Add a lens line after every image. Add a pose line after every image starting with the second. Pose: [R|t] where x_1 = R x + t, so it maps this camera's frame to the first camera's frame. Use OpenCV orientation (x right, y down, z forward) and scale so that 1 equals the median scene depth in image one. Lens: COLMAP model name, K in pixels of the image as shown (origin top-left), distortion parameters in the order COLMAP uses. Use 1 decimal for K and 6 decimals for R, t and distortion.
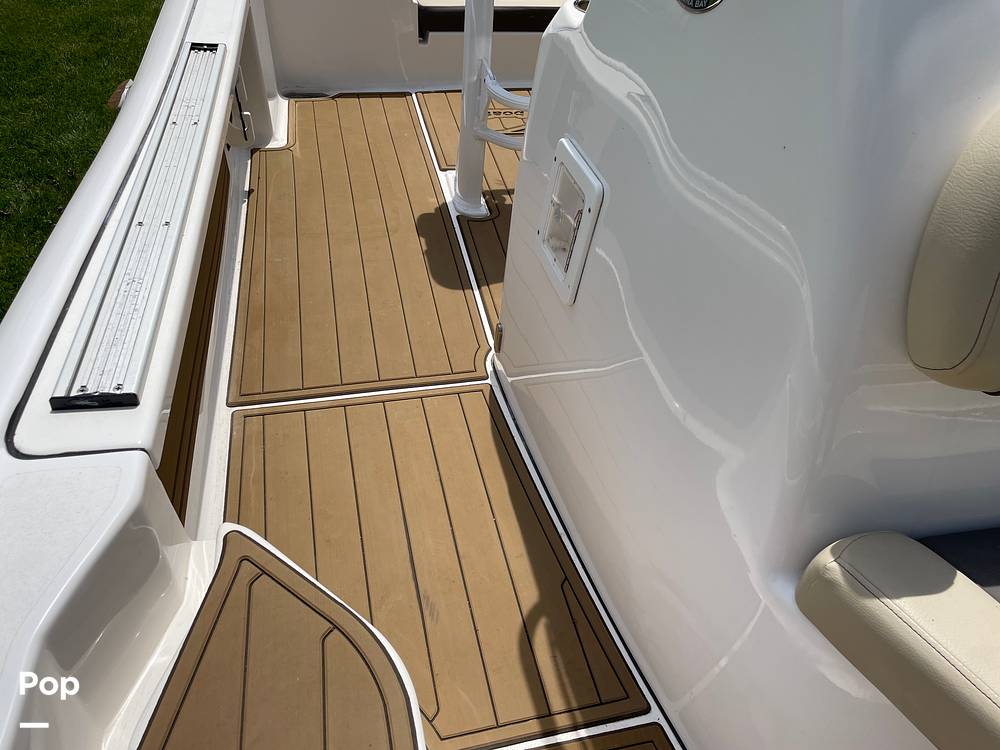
lens RADIAL K [[763.2, 0, 500.4], [0, 763.2, 369.9], [0, 0, 1]] dist [0.104653, -0.144580]
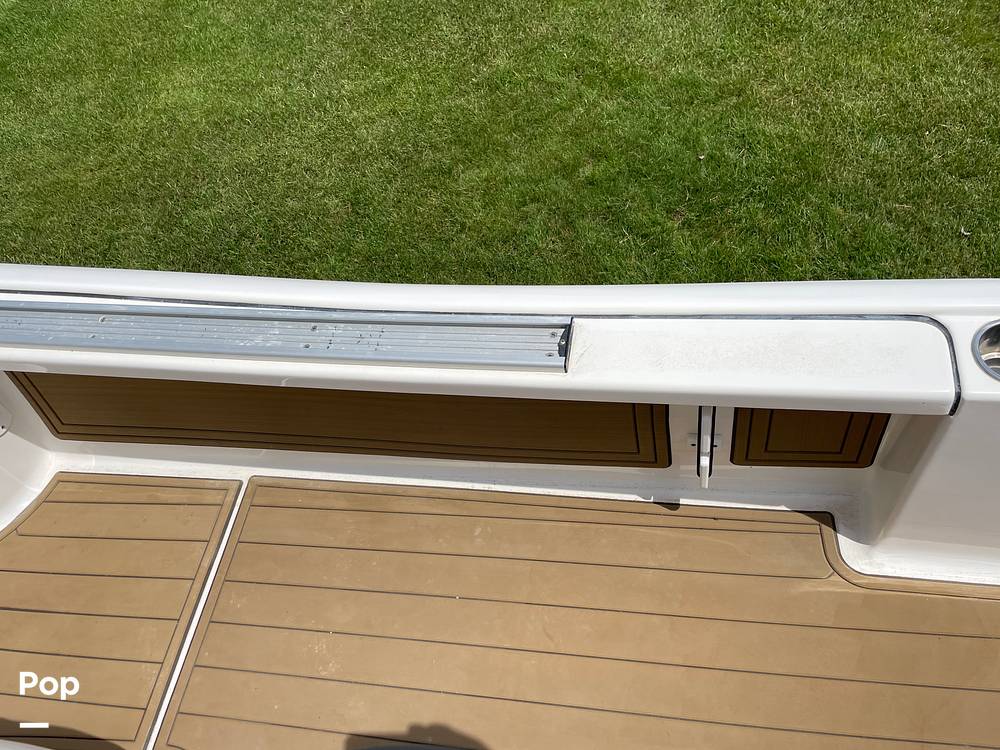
lens RADIAL K [[763.2, 0, 500.4], [0, 763.2, 369.9], [0, 0, 1]] dist [0.104653, -0.144580]
pose [[-0.369278, 0.739213, -0.563203, 0.006549], [-0.474079, 0.371405, 0.798316, -1.295024], [0.799302, 0.561803, 0.213293, 1.252941]]
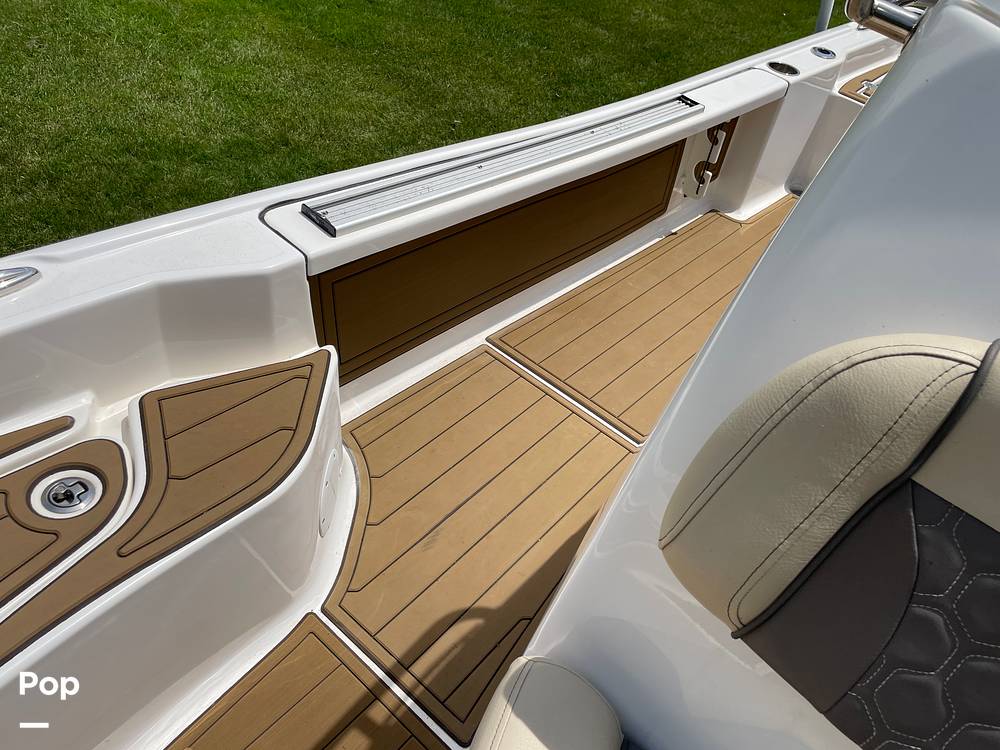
lens RADIAL K [[763.2, 0, 500.4], [0, 763.2, 369.9], [0, 0, 1]] dist [0.104653, -0.144580]
pose [[0.592885, 0.552300, -0.586049, 0.526839], [-0.615836, 0.779880, 0.111949, -0.085933], [0.518877, 0.294537, 0.802505, 0.060873]]
